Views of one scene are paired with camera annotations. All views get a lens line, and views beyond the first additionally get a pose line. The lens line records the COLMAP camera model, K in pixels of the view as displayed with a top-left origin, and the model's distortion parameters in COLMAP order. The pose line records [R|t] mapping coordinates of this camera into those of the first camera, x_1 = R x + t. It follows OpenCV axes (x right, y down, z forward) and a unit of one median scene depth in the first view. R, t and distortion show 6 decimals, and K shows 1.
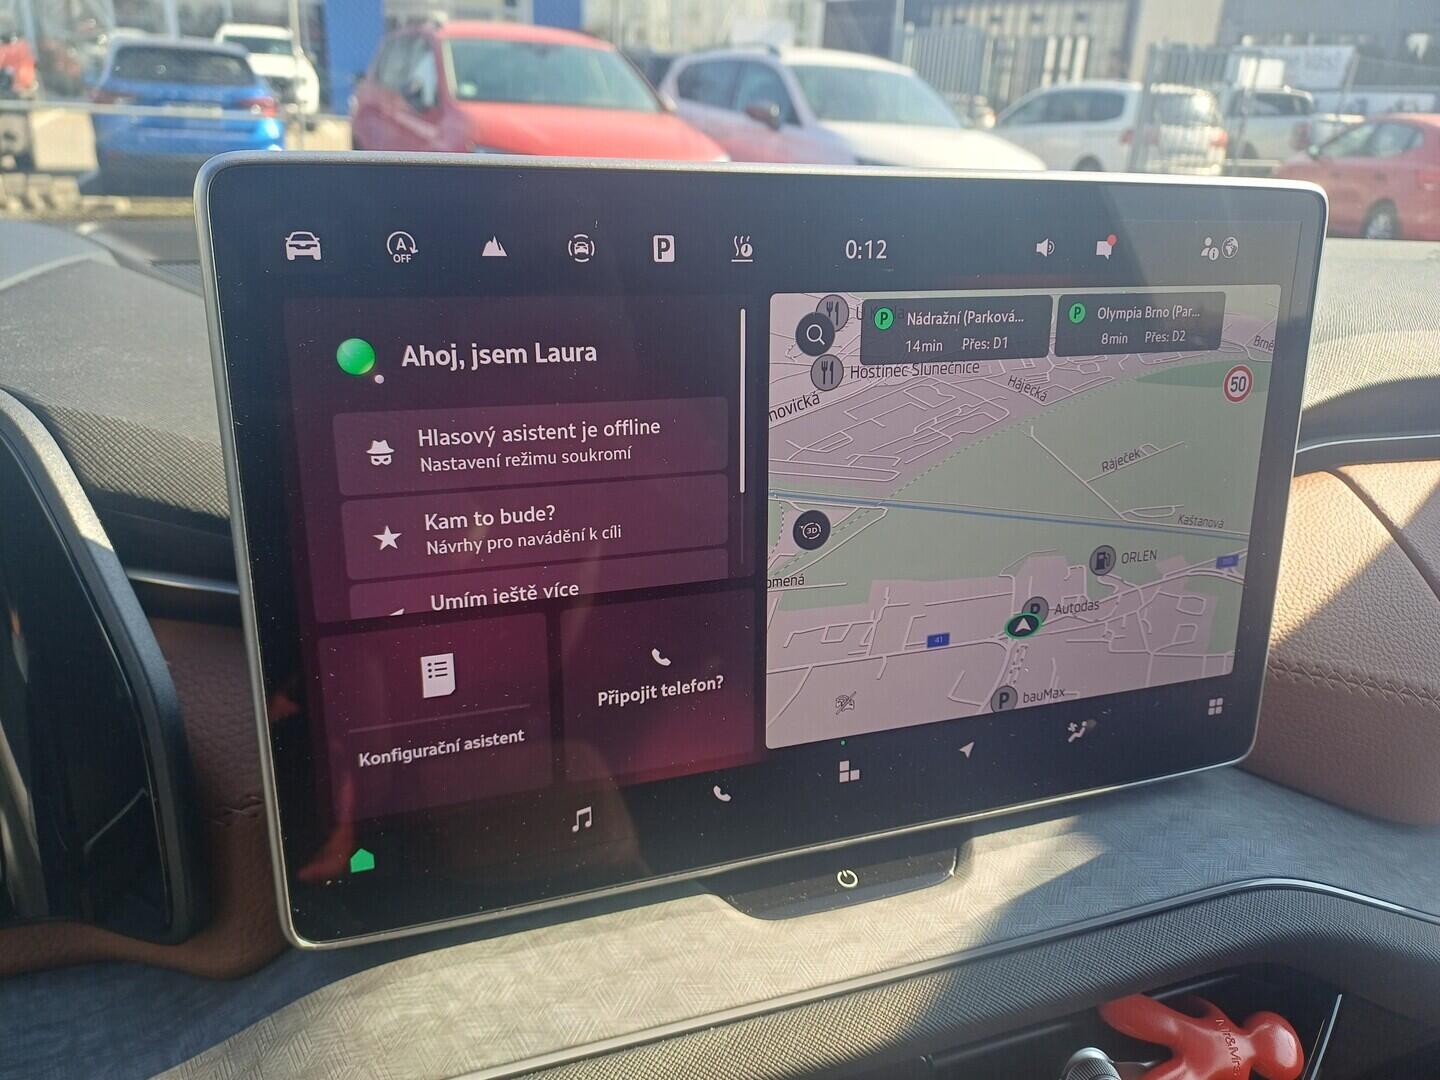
lens RADIAL K [[1066.8, 0, 720.0], [0, 1066.8, 540.0], [0, 0, 1]] dist [0.061098, -0.054887]
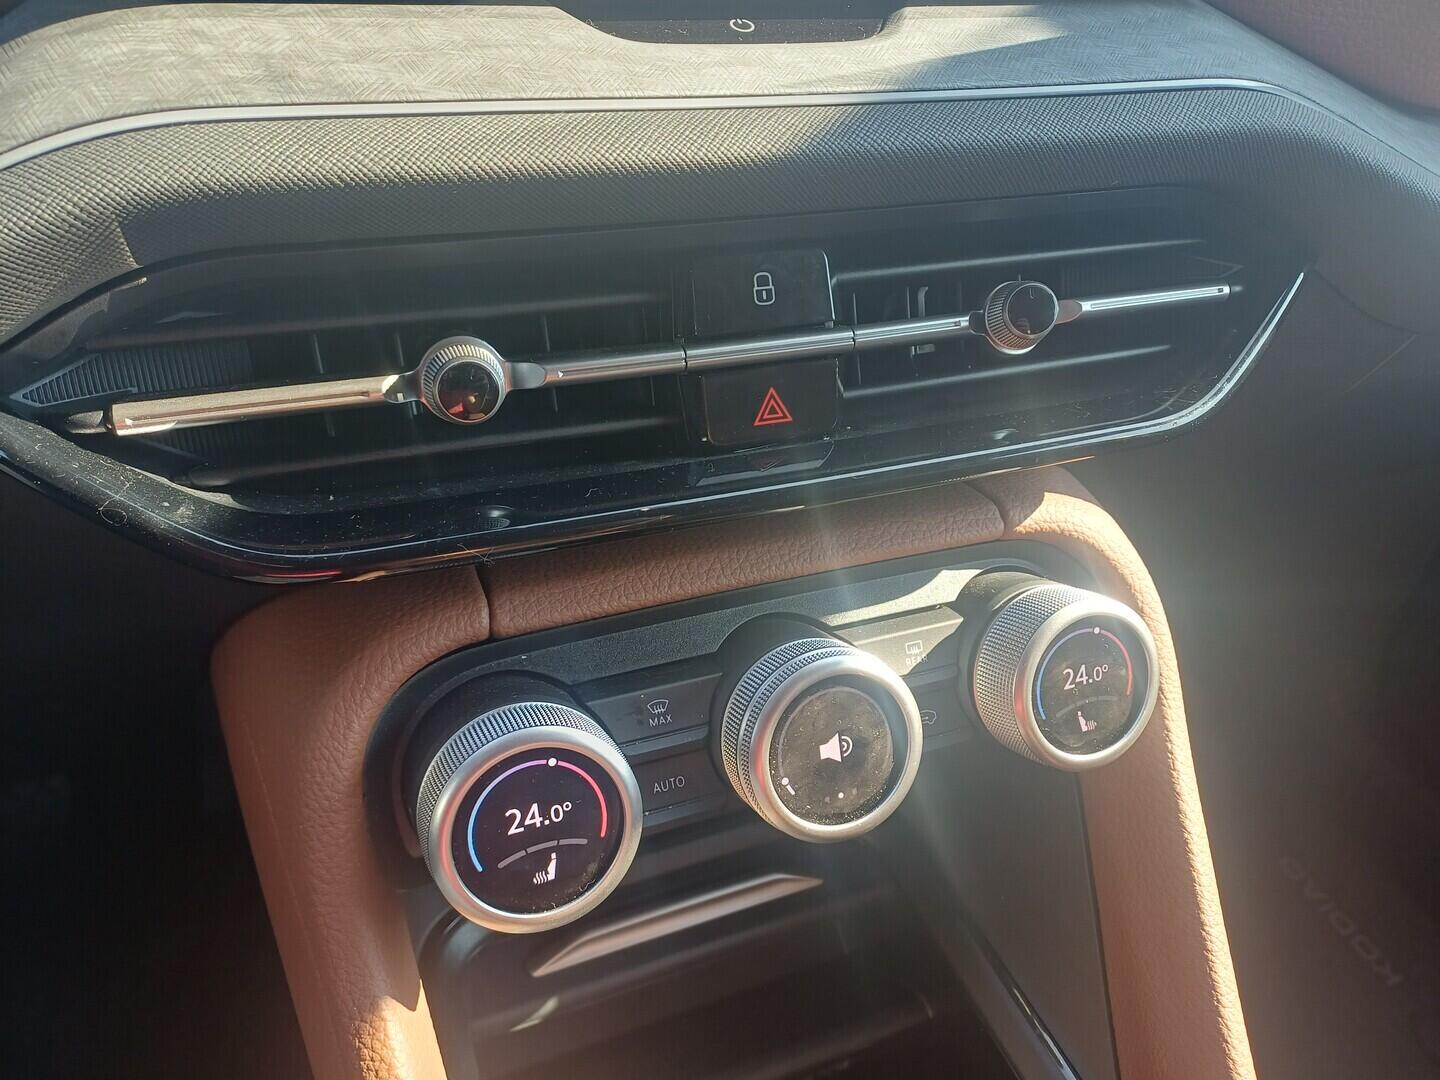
lens RADIAL K [[1066.8, 0, 720.0], [0, 1066.8, 540.0], [0, 0, 1]] dist [0.061098, -0.054887]
pose [[0.999176, 0.014035, 0.038093, 0.085472], [-0.024347, 0.958025, 0.285650, 0.499276], [-0.032485, -0.286342, 0.957577, 0.147302]]
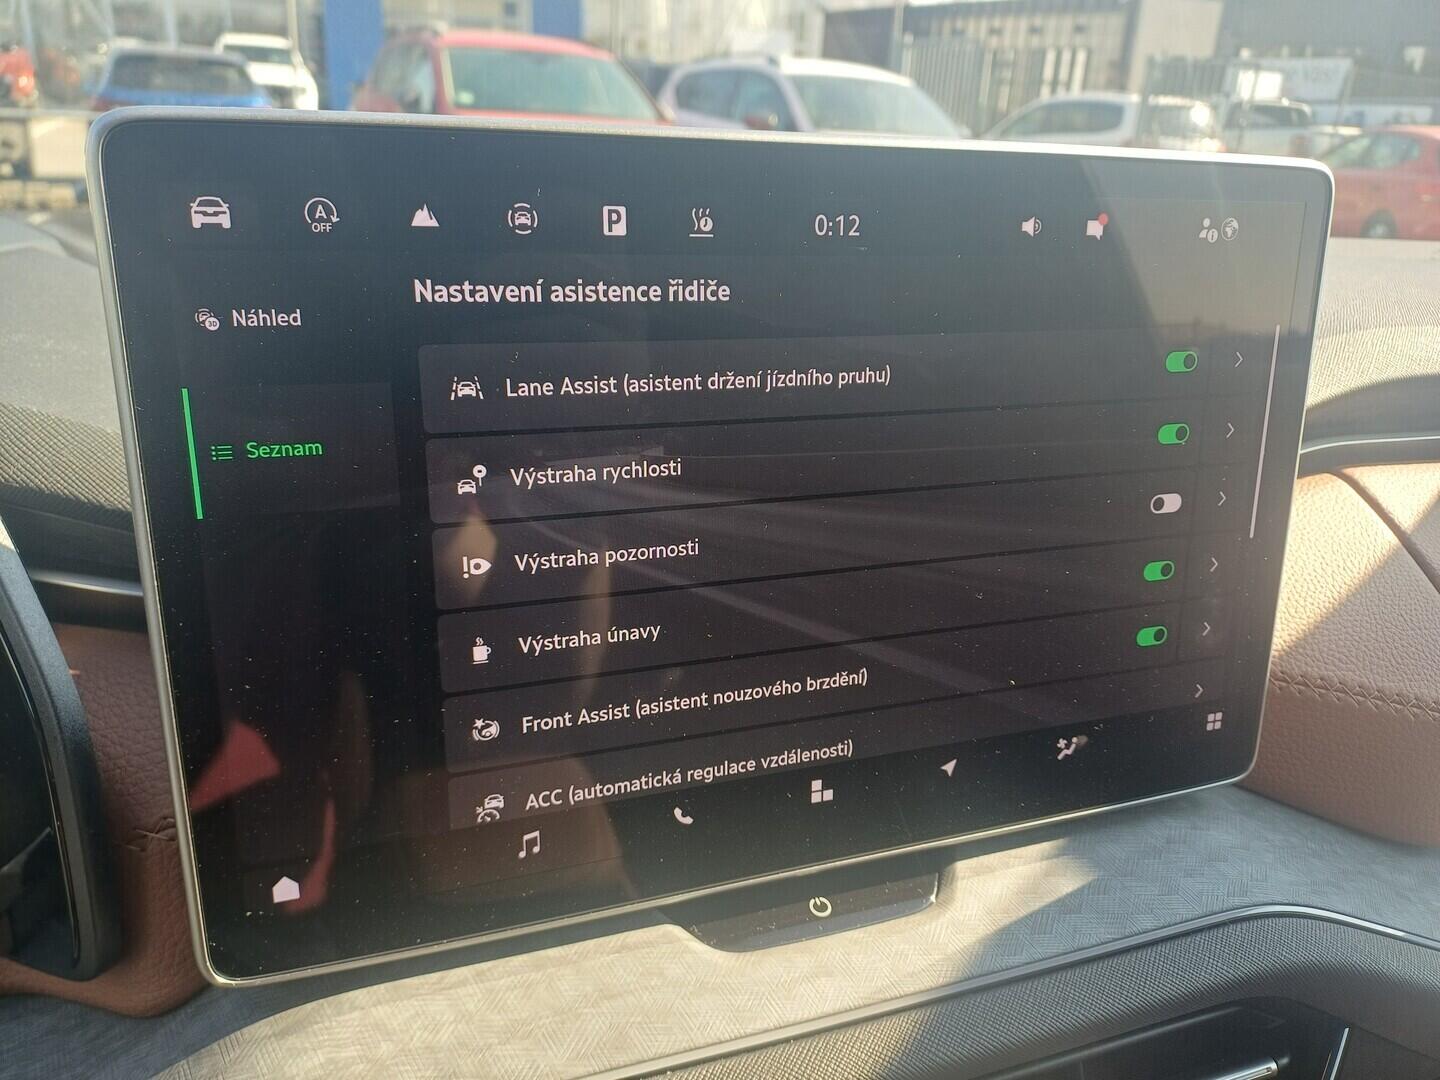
lens RADIAL K [[1074.4, 0, 722.9], [0, 1074.4, 545.5], [0, 0, 1]] dist [0.045803, -0.044515]
pose [[0.999987, 0.002109, 0.004629, 0.031921], [-0.002088, 0.999987, -0.004651, 0.007997], [-0.004639, 0.004641, 0.999978, 0.070392]]
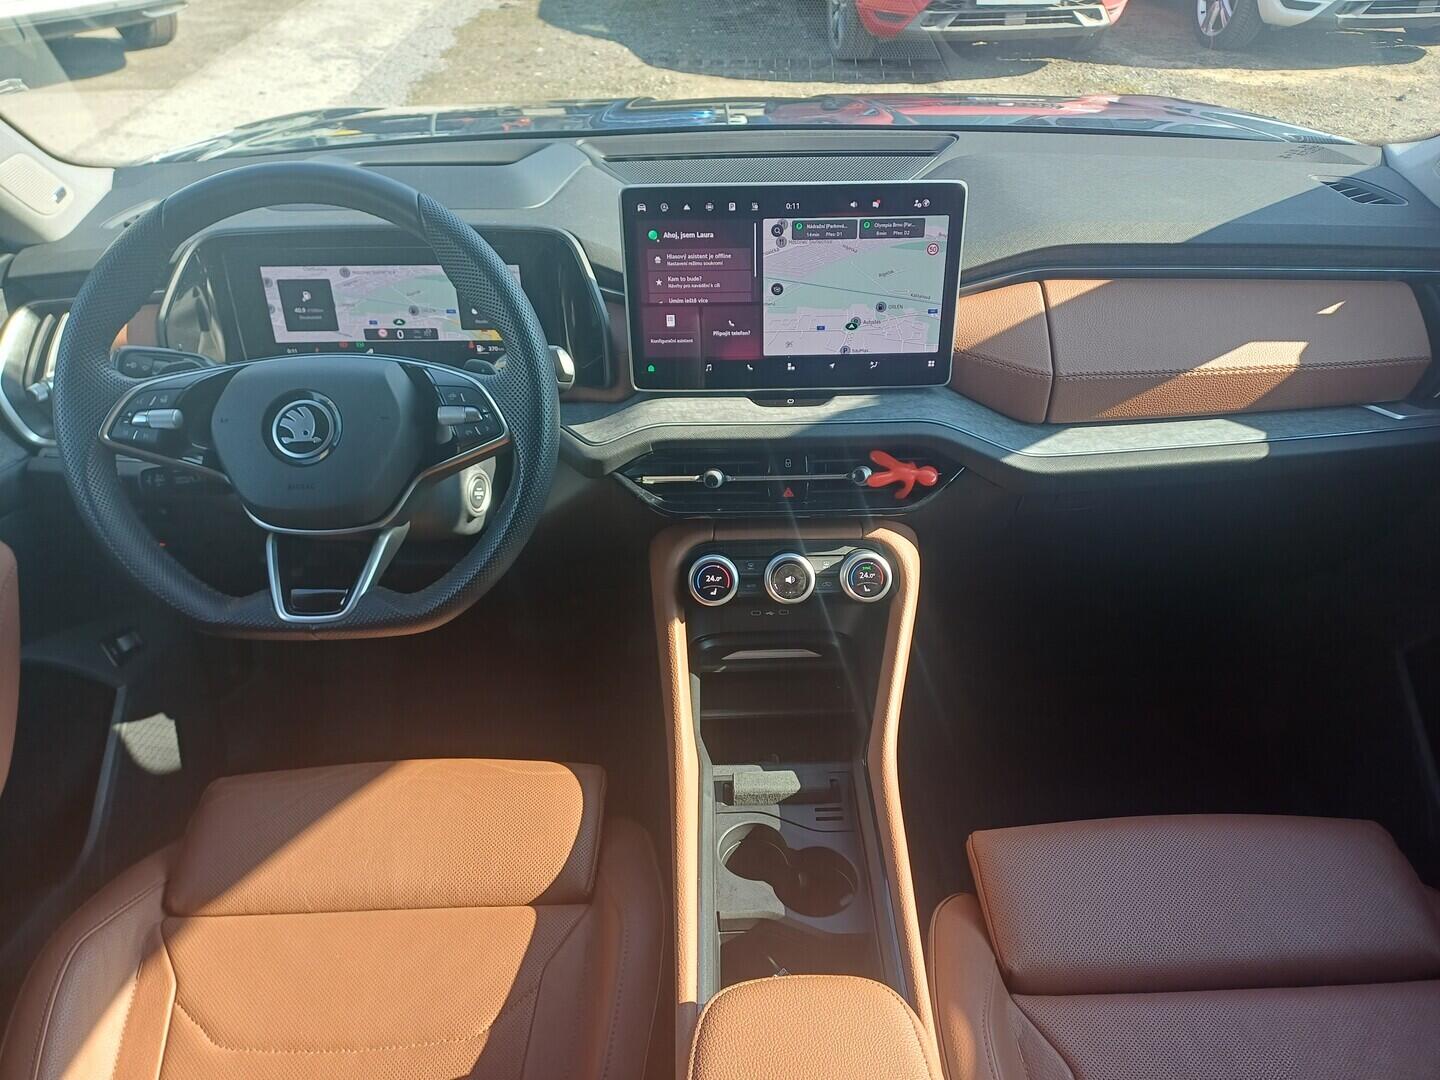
lens RADIAL K [[1063.7, 0, 750.2], [0, 1063.7, 554.5], [0, 0, 1]] dist [0.086909, -0.087441]
pose [[0.945164, 0.141955, -0.294132, 1.130466], [-0.074719, 0.970700, 0.228382, 0.039719], [0.317934, -0.193881, 0.928078, -2.368863]]
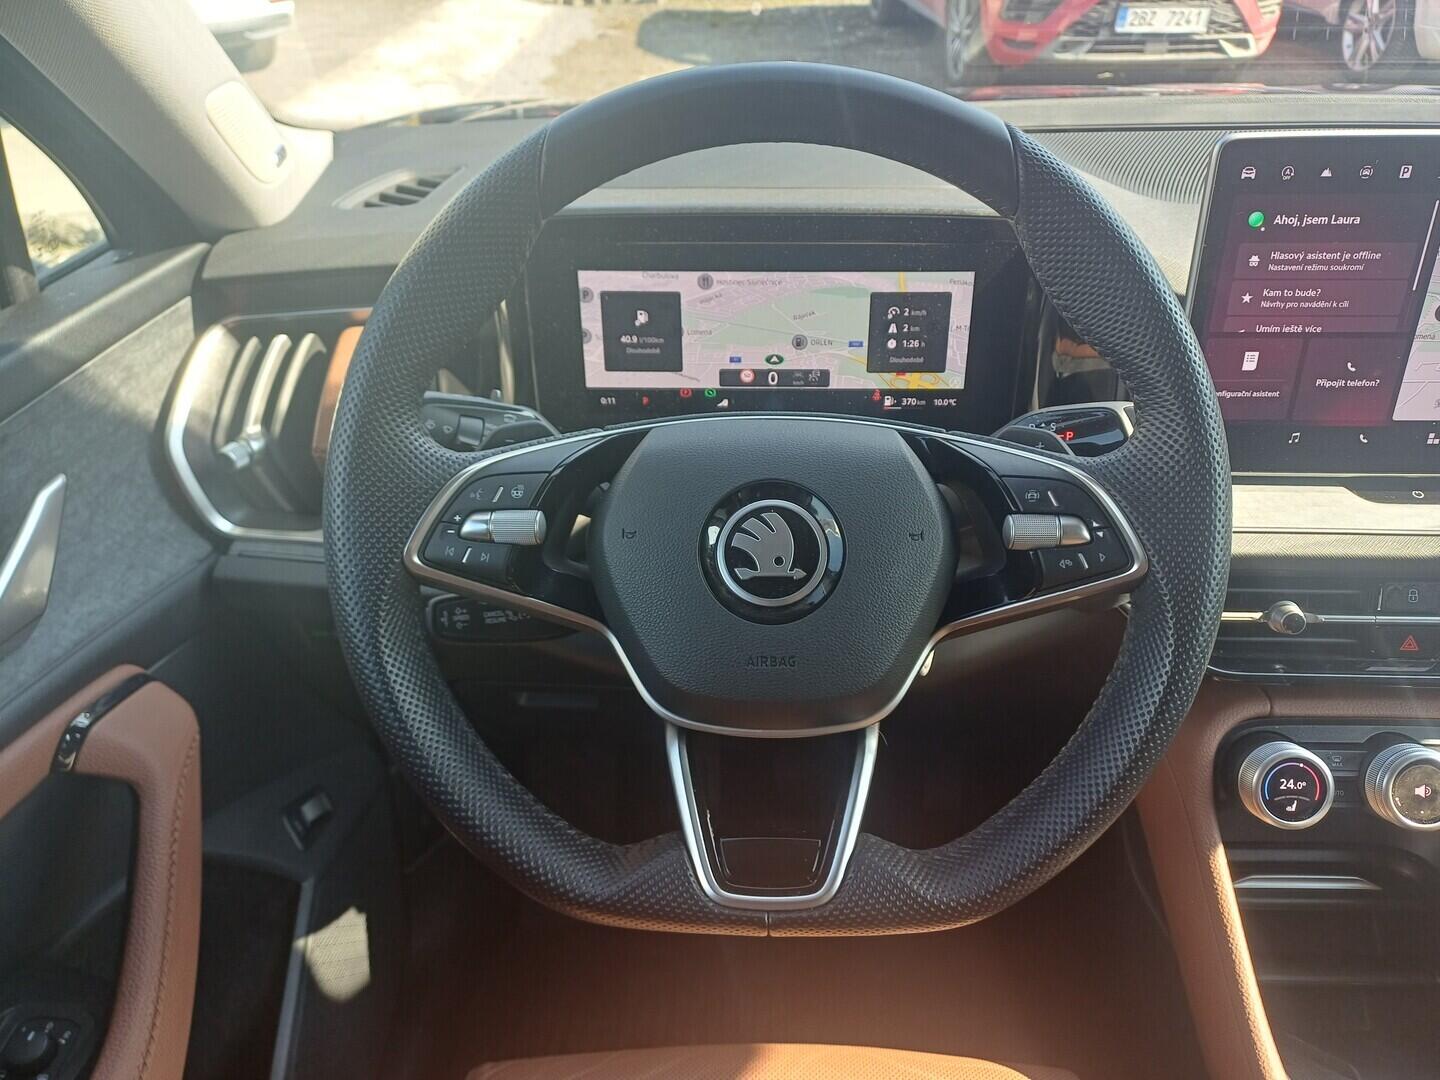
lens RADIAL K [[1063.7, 0, 750.2], [0, 1063.7, 554.5], [0, 0, 1]] dist [0.086909, -0.087441]
pose [[0.929950, 0.156719, -0.332615, -0.386182], [-0.094267, 0.976001, 0.196307, 0.160691], [0.355398, -0.151201, 0.922405, -1.462500]]
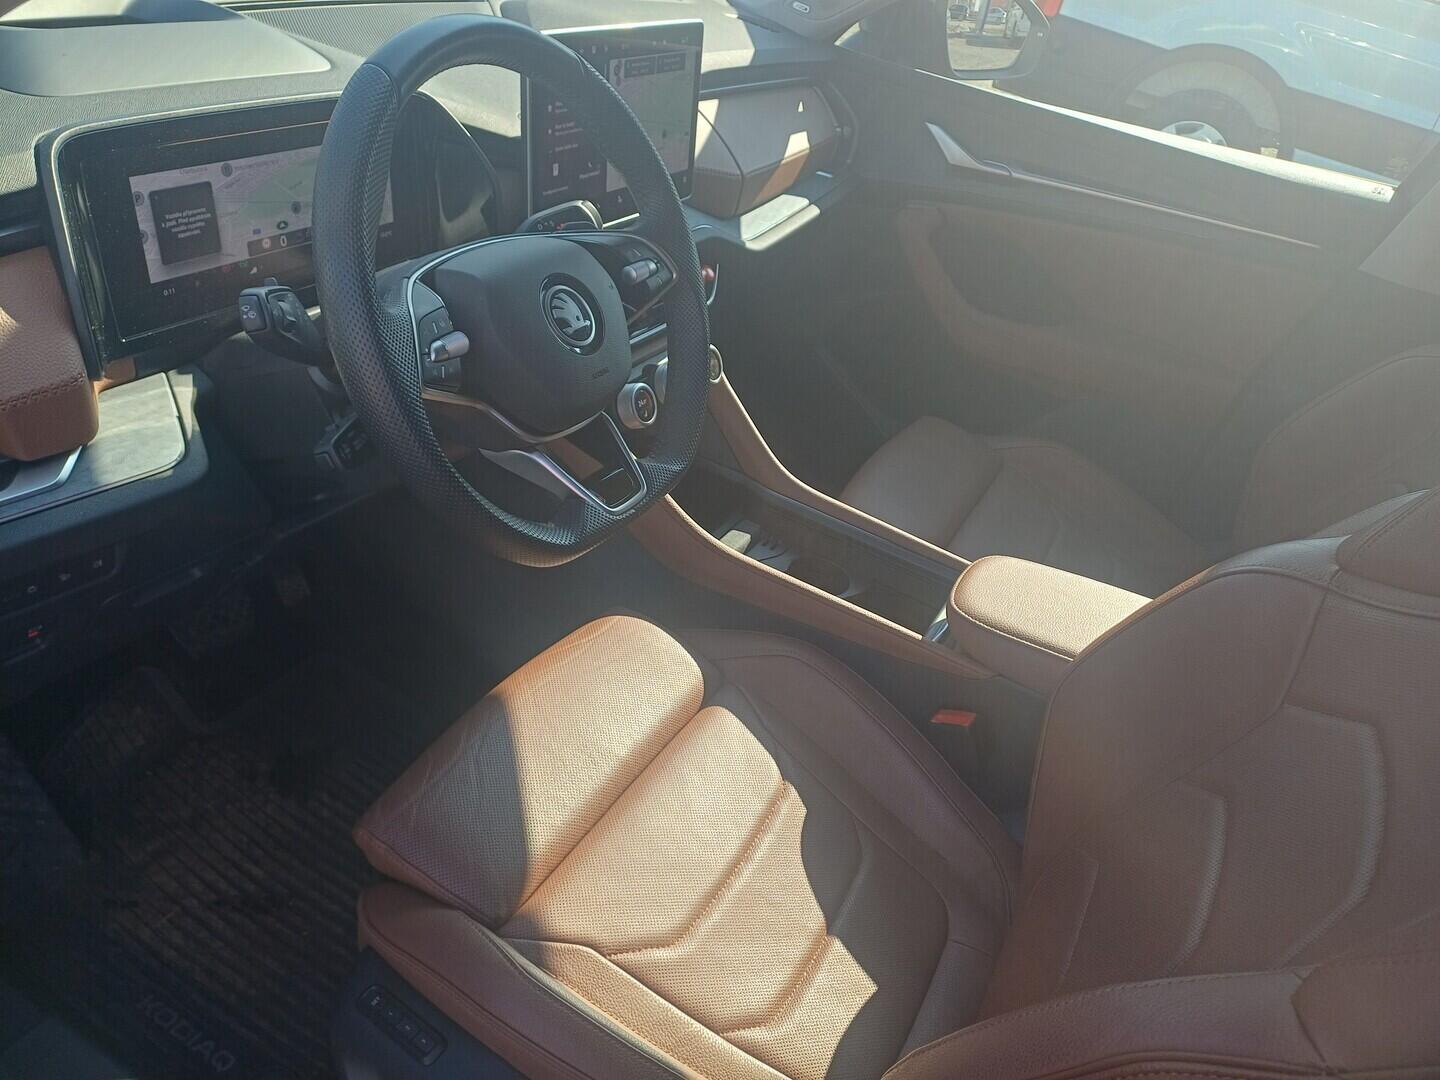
lens RADIAL K [[1074.4, 0, 722.9], [0, 1074.4, 545.5], [0, 0, 1]] dist [0.045803, -0.044515]
pose [[0.760164, -0.280084, 0.586262, -2.264112], [0.086386, 0.937873, 0.336054, 0.127351], [-0.643962, -0.204812, 0.737133, -2.341001]]
